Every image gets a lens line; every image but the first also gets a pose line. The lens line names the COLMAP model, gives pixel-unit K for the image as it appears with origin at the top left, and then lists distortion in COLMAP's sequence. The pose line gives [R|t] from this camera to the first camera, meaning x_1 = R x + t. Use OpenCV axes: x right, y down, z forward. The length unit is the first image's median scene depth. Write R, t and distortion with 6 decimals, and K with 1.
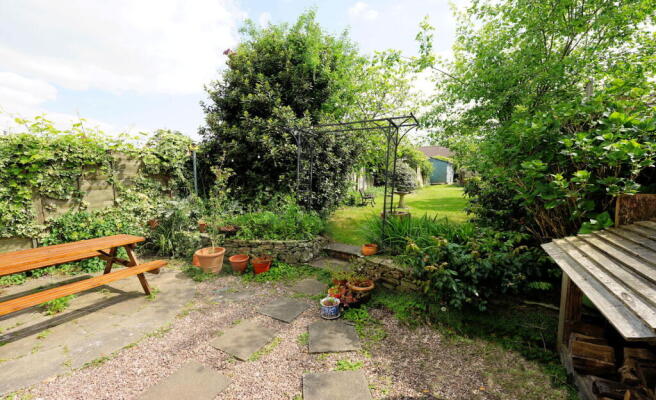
lens RADIAL K [[261.9, 0, 331.3], [0, 261.9, 198.3], [0, 0, 1]] dist [-0.025186, -0.000243]
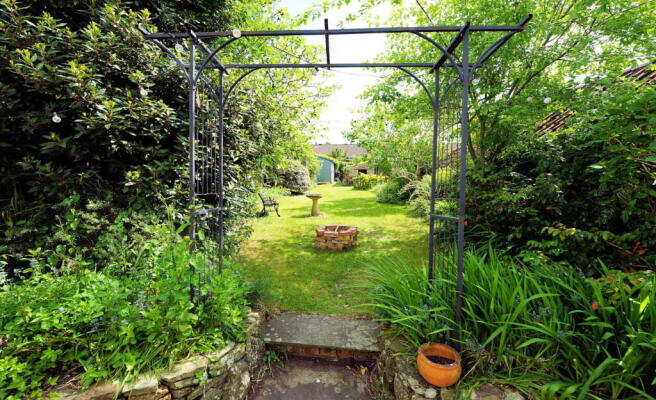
lens RADIAL K [[275.4, 0, 322.4], [0, 275.4, 200.2], [0, 0, 1]] dist [-0.009825, -0.000693]
pose [[0.902131, -0.045458, 0.429062, -0.101930], [0.044186, 0.998940, 0.012931, -0.031976], [-0.429195, 0.007293, 0.903183, 0.451979]]
